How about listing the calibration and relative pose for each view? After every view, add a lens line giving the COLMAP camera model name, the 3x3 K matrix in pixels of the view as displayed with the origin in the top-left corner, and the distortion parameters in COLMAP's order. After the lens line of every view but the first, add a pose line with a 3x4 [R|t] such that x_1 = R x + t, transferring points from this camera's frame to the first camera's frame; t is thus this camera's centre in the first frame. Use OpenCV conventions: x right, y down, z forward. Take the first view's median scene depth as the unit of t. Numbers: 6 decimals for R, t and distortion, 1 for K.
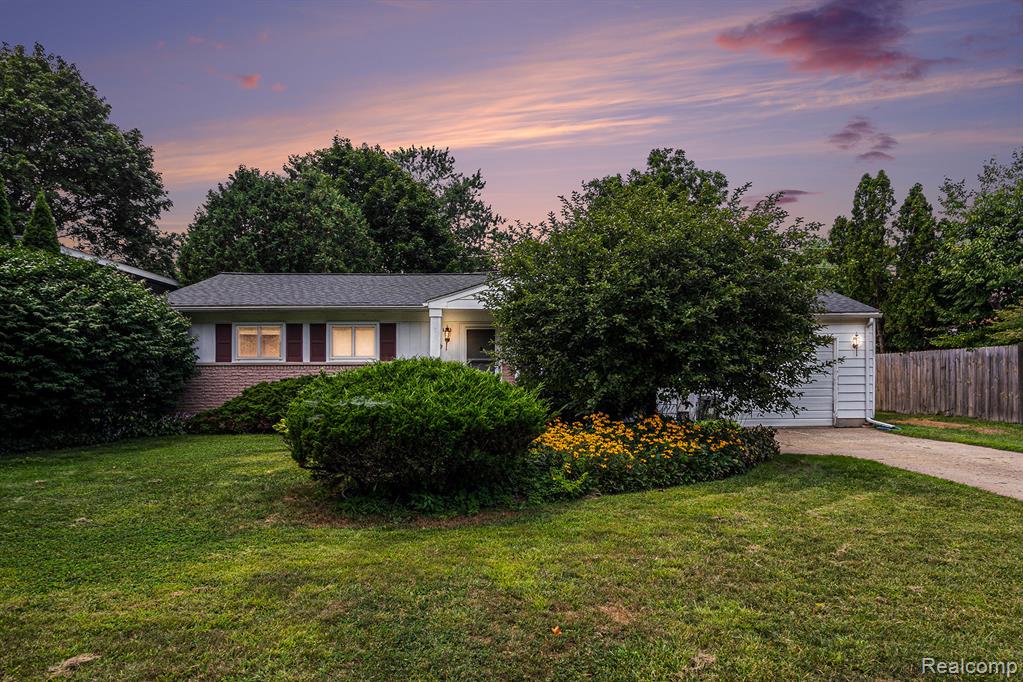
lens RADIAL K [[621.2, 0, 511.5], [0, 621.2, 341.0], [0, 0, 1]] dist [-0.005028, -0.000869]
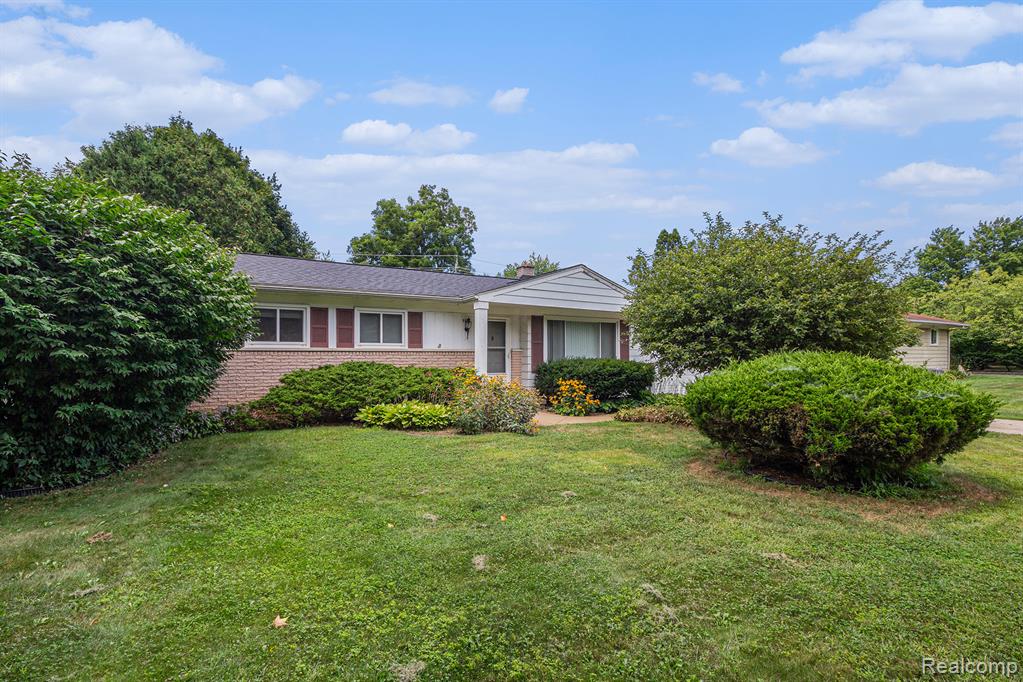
lens RADIAL K [[472.7, 0, 514.2], [0, 472.7, 355.2], [0, 0, 1]] dist [0.000586, -0.000045]
pose [[0.865196, 0.006912, 0.501387, -0.452295], [-0.029506, 0.998874, 0.037146, 0.009576], [-0.500566, -0.046933, 0.864425, 0.226372]]
